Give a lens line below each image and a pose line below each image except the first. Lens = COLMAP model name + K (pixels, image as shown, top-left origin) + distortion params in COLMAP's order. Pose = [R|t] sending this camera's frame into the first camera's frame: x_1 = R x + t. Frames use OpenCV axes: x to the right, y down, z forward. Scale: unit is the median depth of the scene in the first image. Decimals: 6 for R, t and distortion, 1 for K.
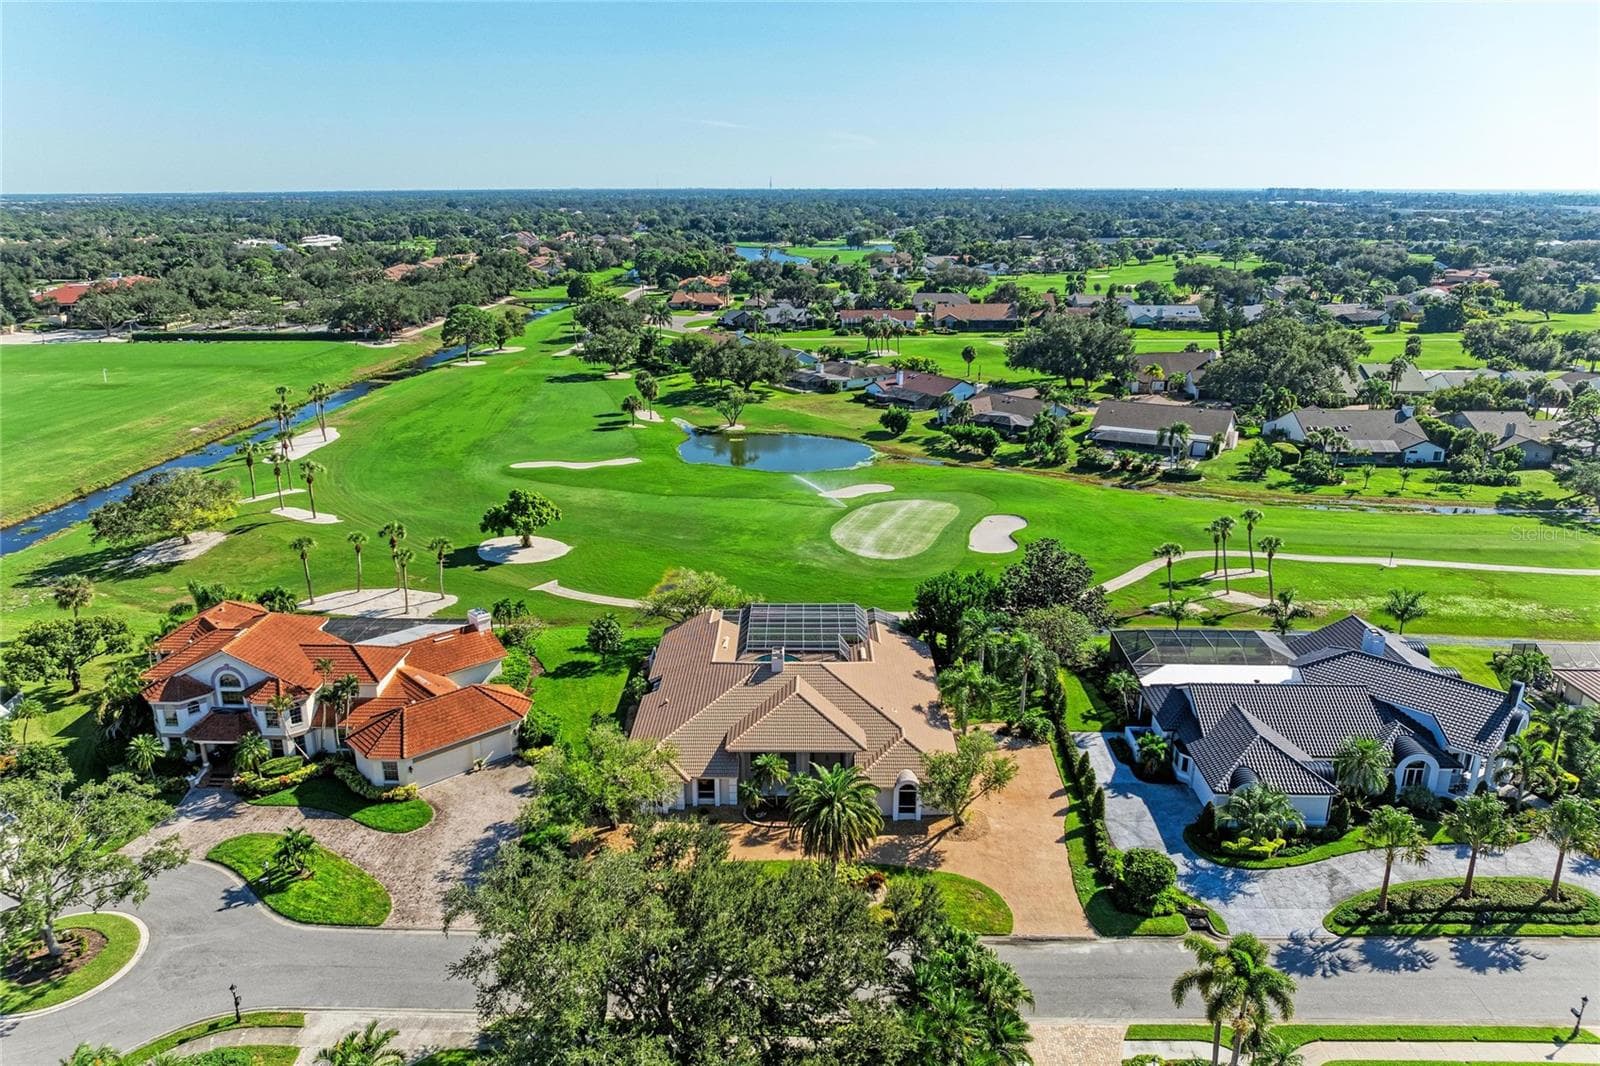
lens RADIAL K [[1138.3, 0, 803.5], [0, 1138.3, 535.0], [0, 0, 1]] dist [-0.015145, -0.007091]
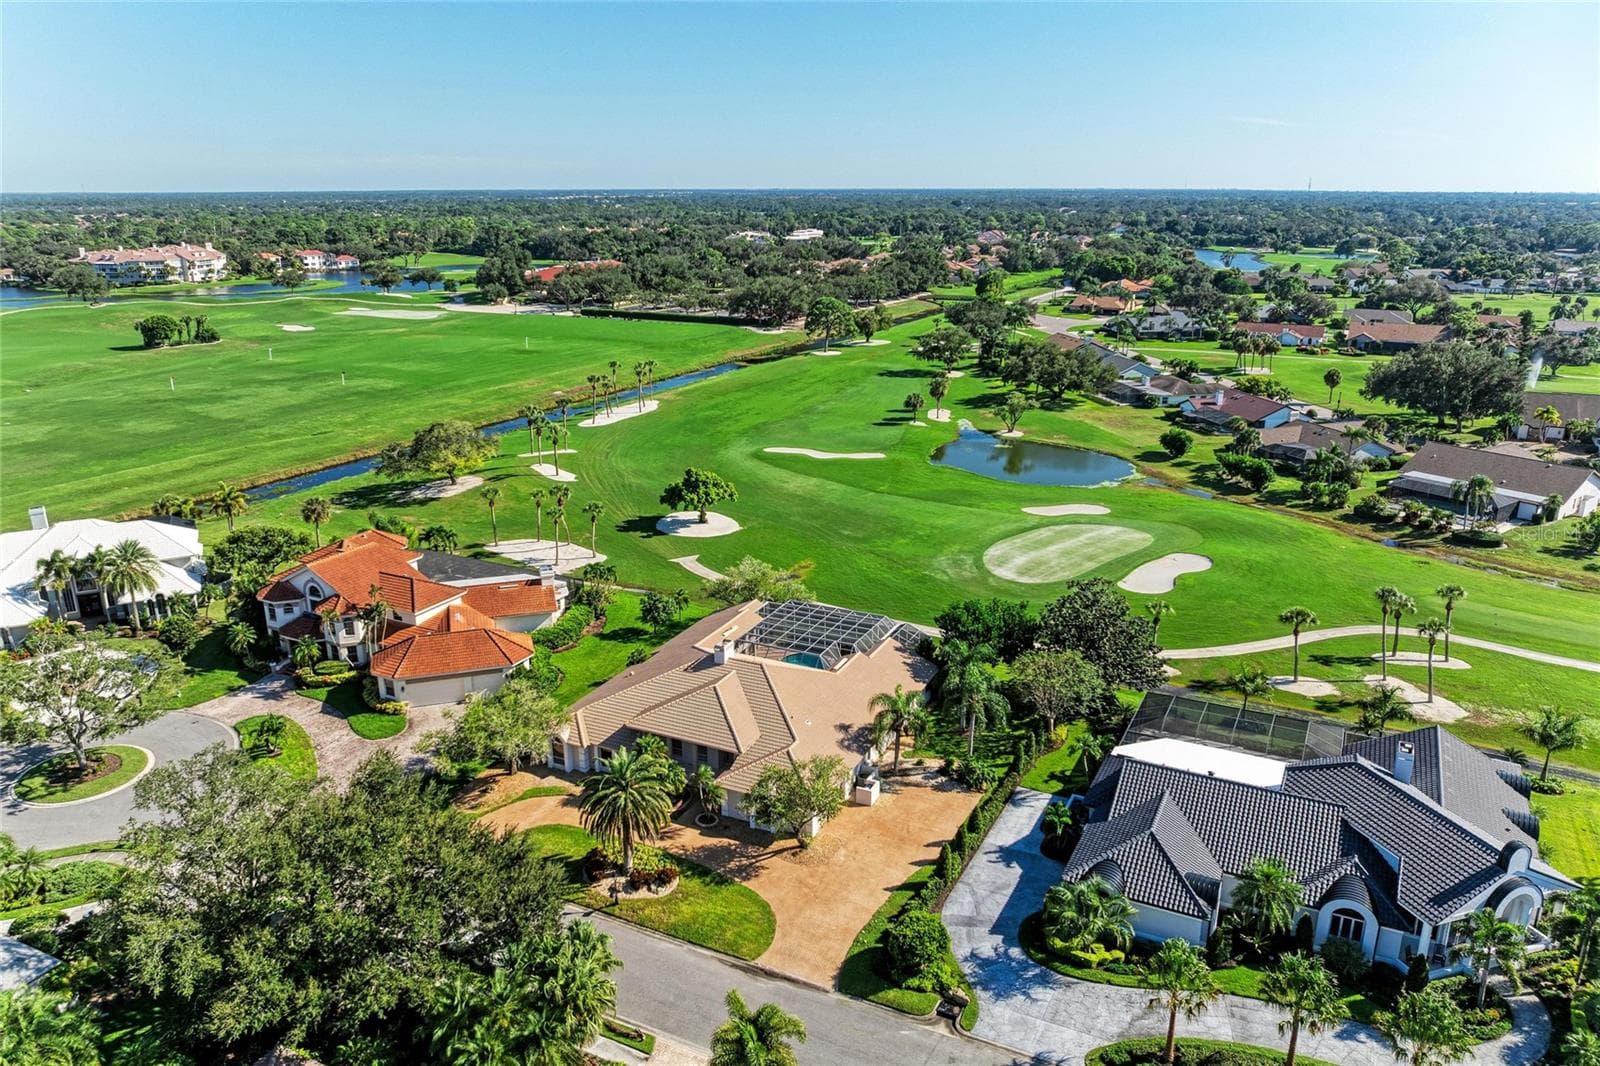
lens RADIAL K [[1138.3, 0, 803.5], [0, 1138.3, 535.0], [0, 0, 1]] dist [-0.015145, -0.007091]
pose [[0.903862, 0.127651, -0.408336, 0.212213], [-0.127543, 0.991448, 0.027622, -0.014783], [0.408370, 0.027114, 0.912414, 0.047765]]
